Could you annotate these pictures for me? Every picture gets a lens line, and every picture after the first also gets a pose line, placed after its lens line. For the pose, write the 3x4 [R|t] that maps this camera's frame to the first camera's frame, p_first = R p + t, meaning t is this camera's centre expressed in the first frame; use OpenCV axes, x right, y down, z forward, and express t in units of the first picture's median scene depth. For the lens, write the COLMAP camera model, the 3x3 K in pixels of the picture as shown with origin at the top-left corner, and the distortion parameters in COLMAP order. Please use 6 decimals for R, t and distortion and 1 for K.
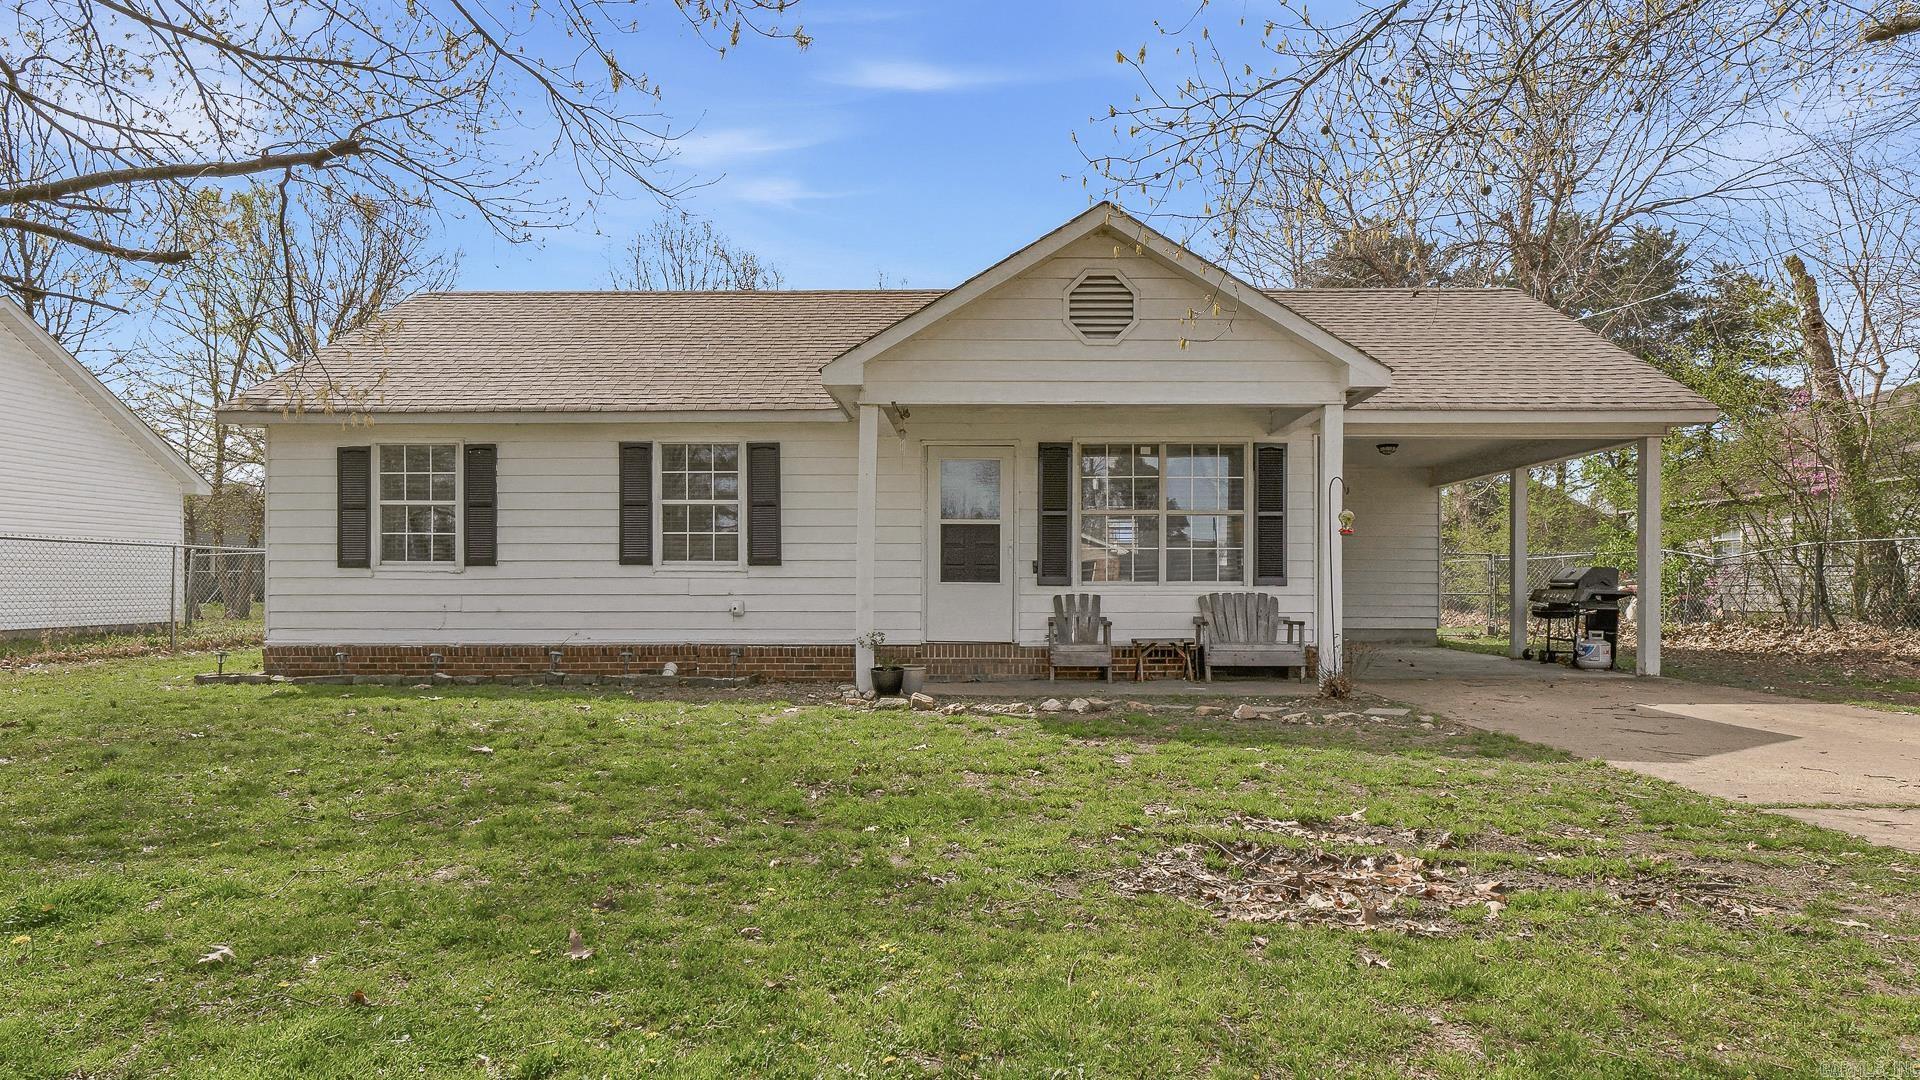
lens RADIAL K [[877.4, 0, 990.2], [0, 877.4, 566.1], [0, 0, 1]] dist [-0.009994, -0.000001]
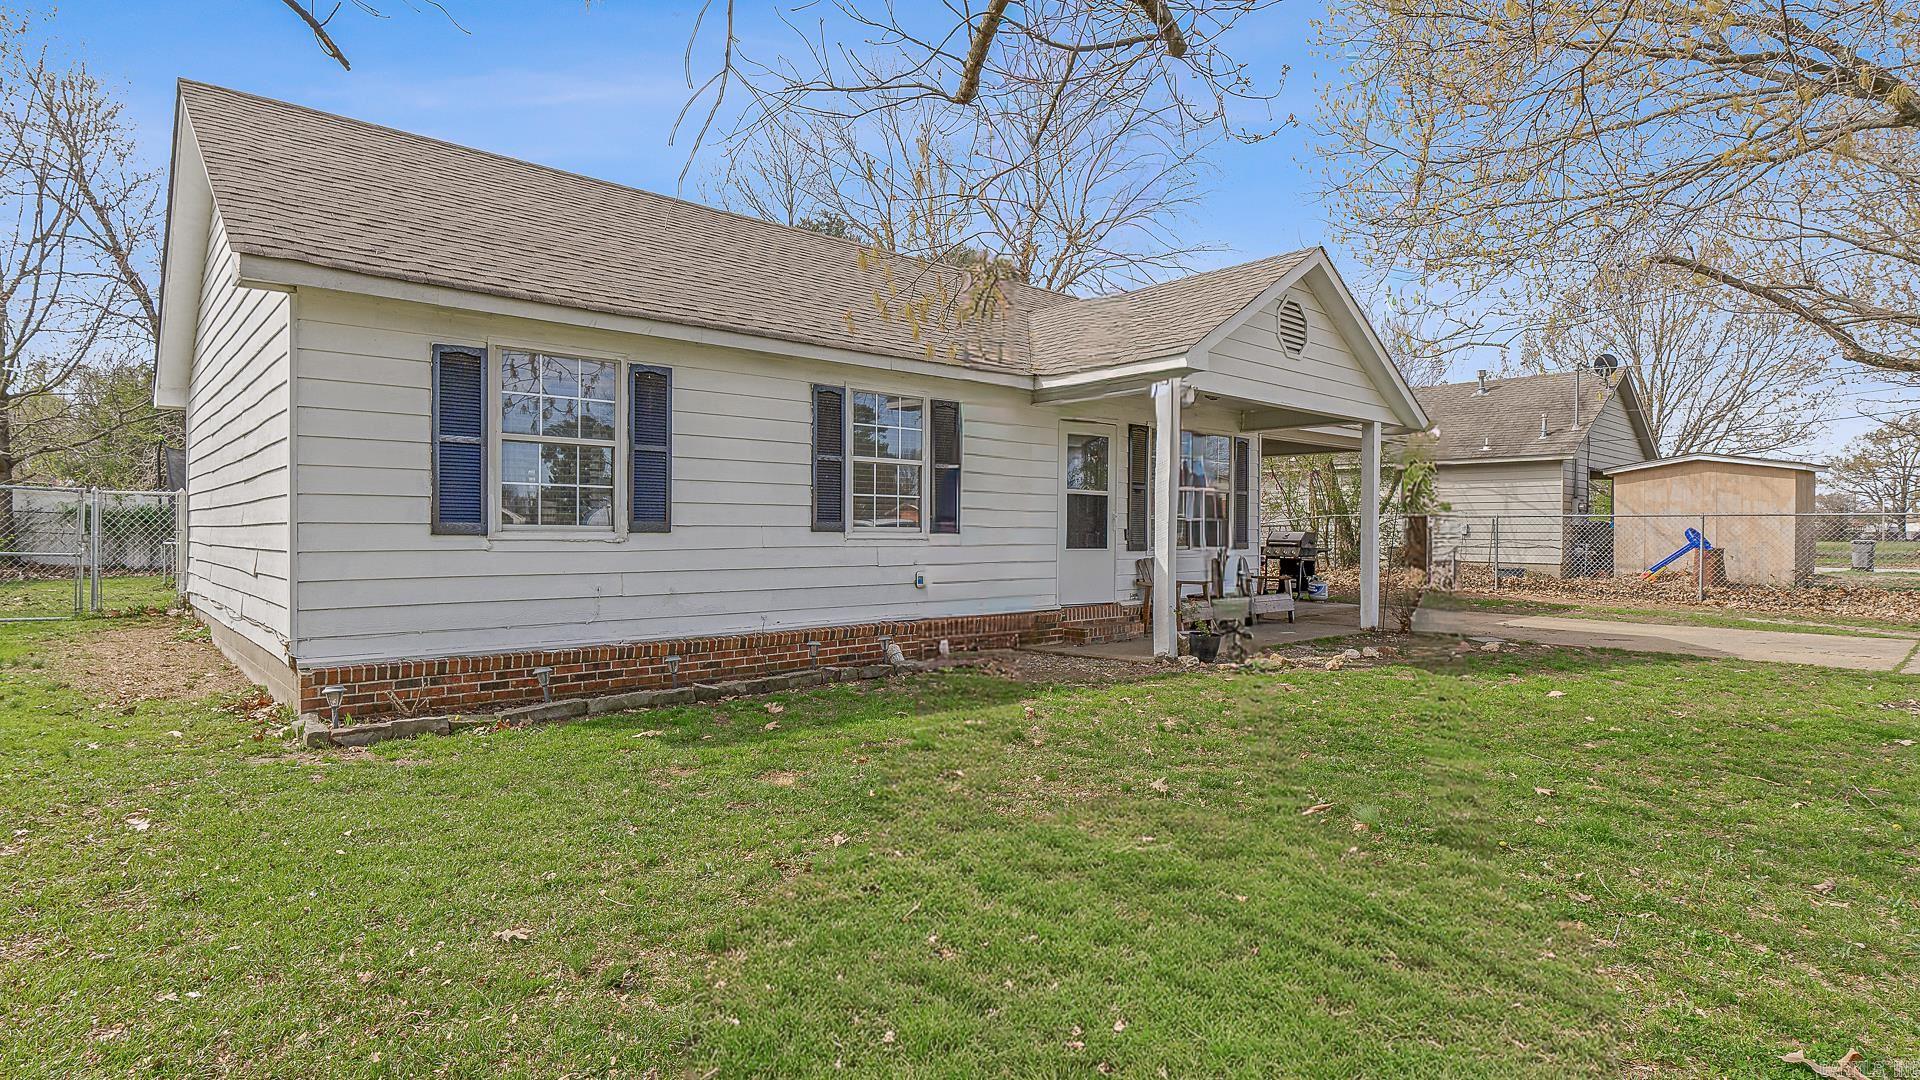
lens RADIAL K [[988.8, 0, 956.7], [0, 988.8, 530.0], [0, 0, 1]] dist [0.029891, 0.000078]
pose [[0.744662, 0.003095, 0.667435, -0.947664], [-0.005332, 0.999985, 0.001312, -0.004895], [-0.667421, -0.004536, 0.744667, 0.210122]]
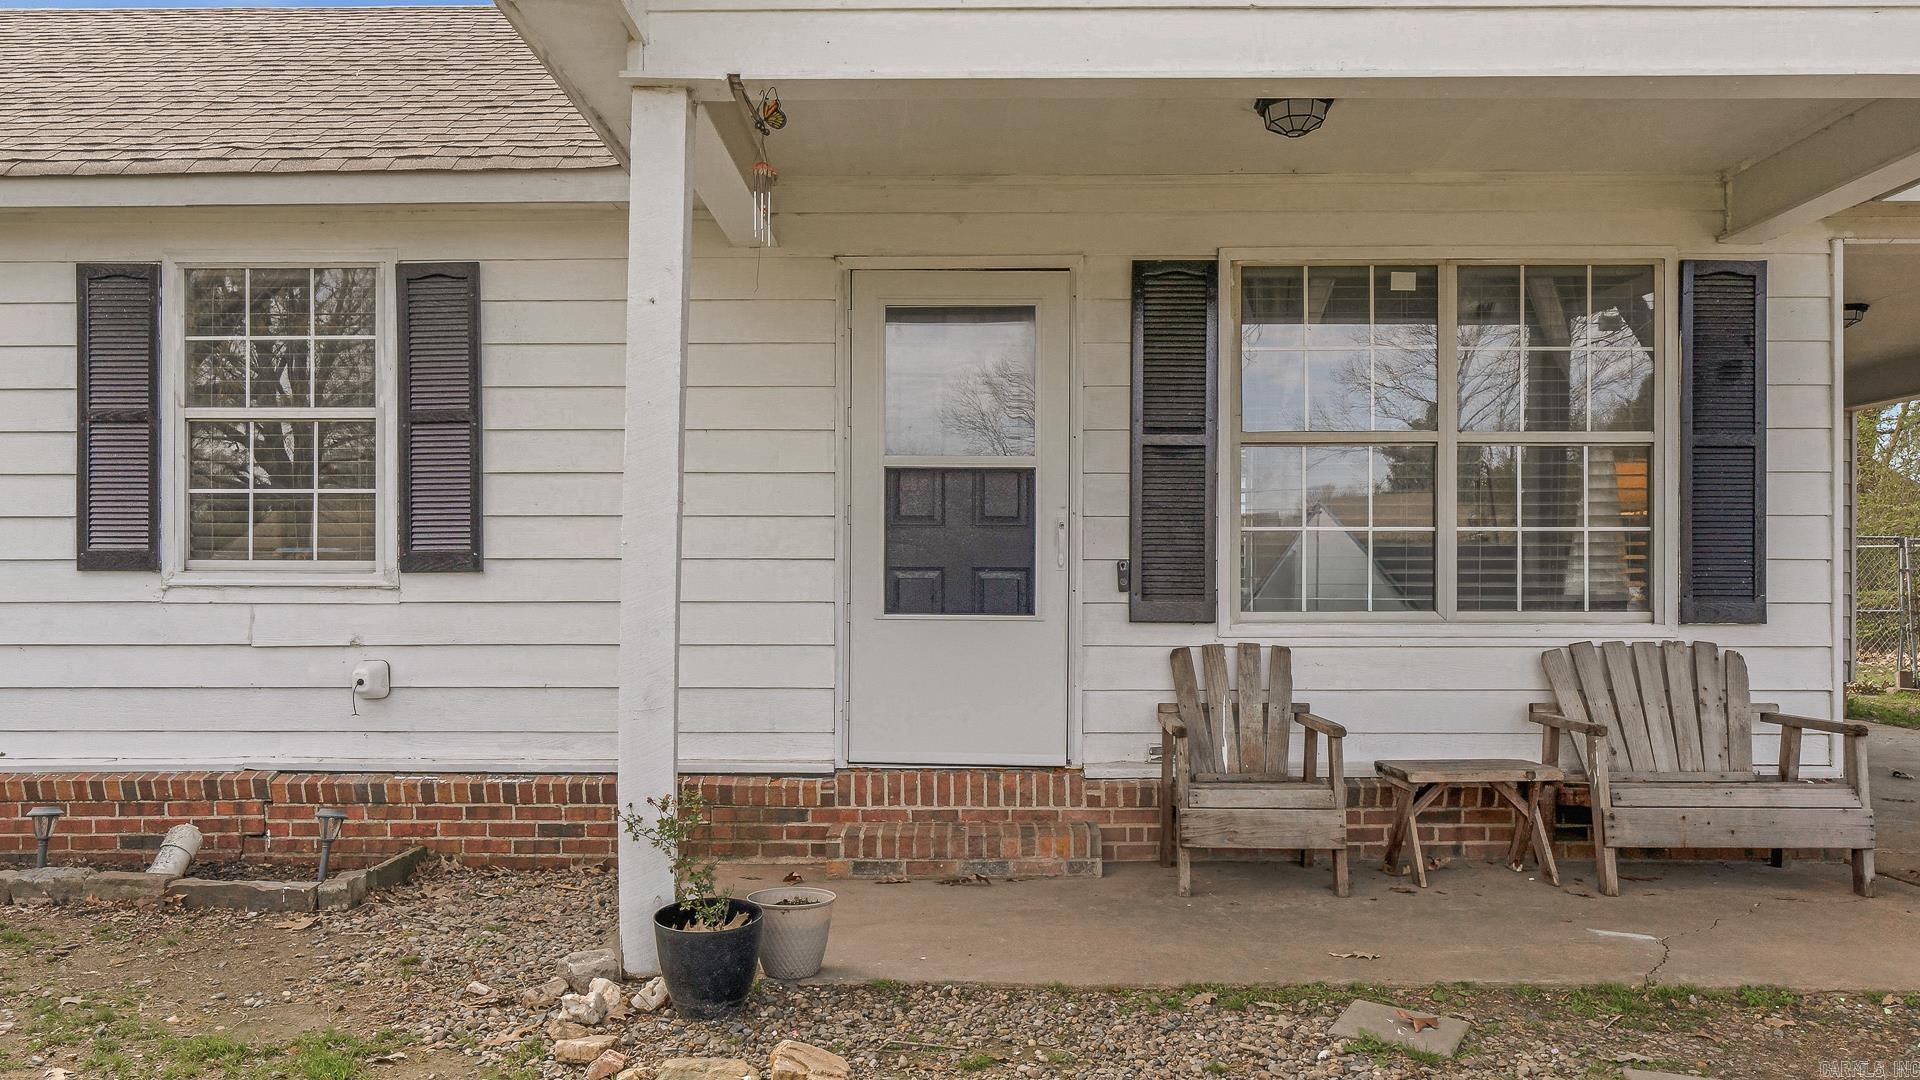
lens RADIAL K [[1745.3, 0, 957.8], [0, 1745.3, 547.7], [0, 0, 1]] dist [-0.007712, 0.000000]
pose [[0.999865, -0.000663, -0.016445, -0.010380], [0.000507, 0.999955, -0.009487, -0.004118], [0.016451, 0.009477, 0.999820, 0.214200]]
